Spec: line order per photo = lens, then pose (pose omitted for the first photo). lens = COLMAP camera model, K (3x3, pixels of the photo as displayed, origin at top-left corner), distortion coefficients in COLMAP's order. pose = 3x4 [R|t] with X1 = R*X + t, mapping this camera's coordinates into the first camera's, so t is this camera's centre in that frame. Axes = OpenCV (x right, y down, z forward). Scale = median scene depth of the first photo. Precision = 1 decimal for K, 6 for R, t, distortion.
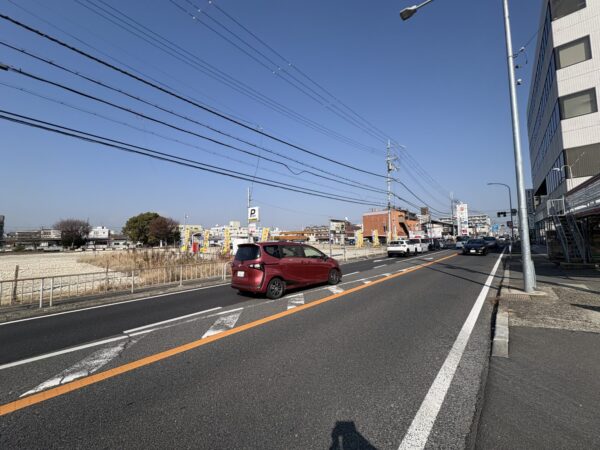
lens RADIAL K [[237.6, 0, 301.0], [0, 237.6, 223.9], [0, 0, 1]] dist [0.000477, 0.000351]
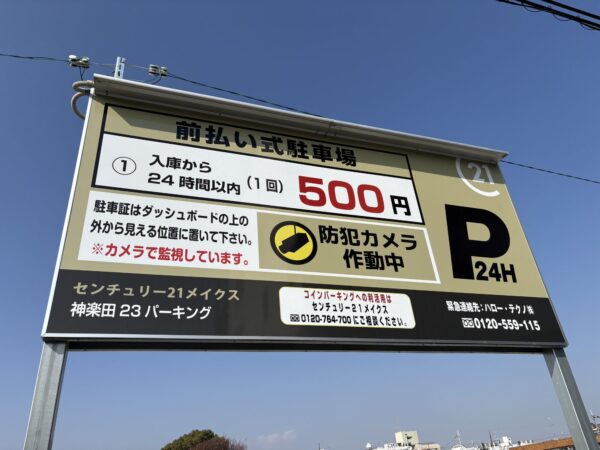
lens RADIAL K [[451.2, 0, 300.8], [0, 451.2, 225.0], [0, 0, 1]] dist [0.059153, -0.057221]
pose [[0.859534, -0.304123, -0.410743, 0.197142], [0.102035, 0.889615, -0.445167, 0.060854], [0.500789, 0.340726, 0.795686, 0.935587]]
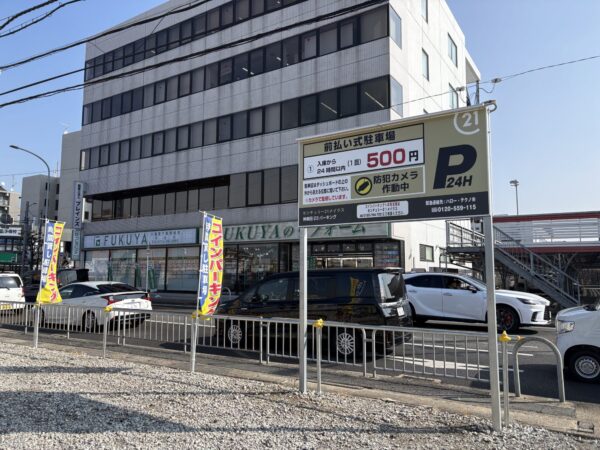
lens RADIAL K [[451.2, 0, 296.0], [0, 451.2, 225.4], [0, 0, 1]] dist [0.059153, -0.057221]
pose [[0.117525, -0.093000, -0.988706, 0.417314], [0.052161, 0.994809, -0.087374, 0.063750], [0.991699, -0.041304, 0.121766, 0.943563]]
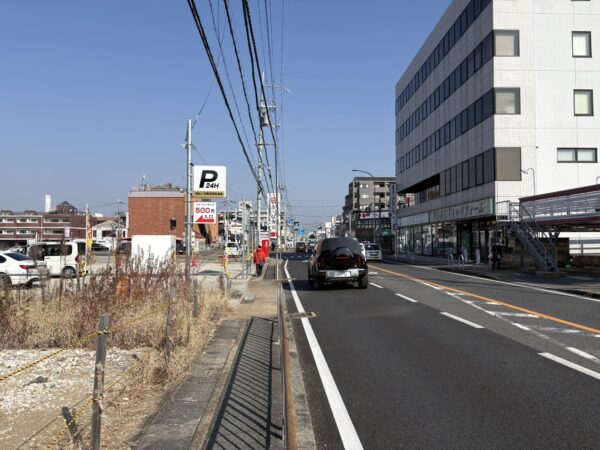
lens RADIAL K [[451.2, 0, 302.6], [0, 451.2, 223.4], [0, 0, 1]] dist [0.059153, -0.057221]
pose [[0.734269, 0.051413, 0.676909, -0.450798], [-0.062722, 0.998001, -0.007764, 0.023702], [-0.675955, -0.036757, 0.736026, 0.170700]]
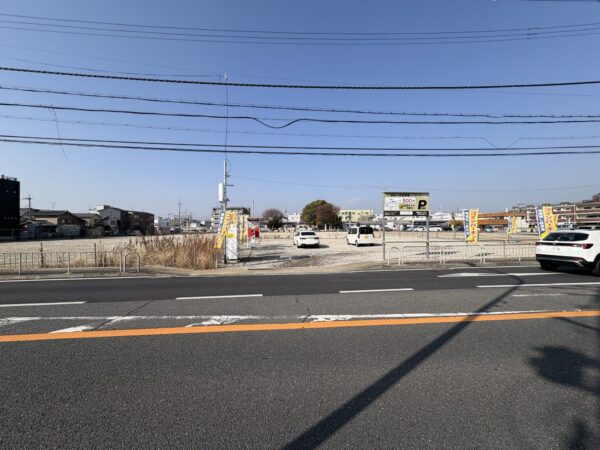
lens RADIAL K [[237.6, 0, 300.1], [0, 237.6, 224.3], [0, 0, 1]] dist [0.000477, 0.000351]
pose [[0.721797, 0.007951, -0.692059, 0.375774], [0.039005, 0.997877, 0.052146, 0.020611], [0.691005, -0.064632, 0.719955, 0.423564]]
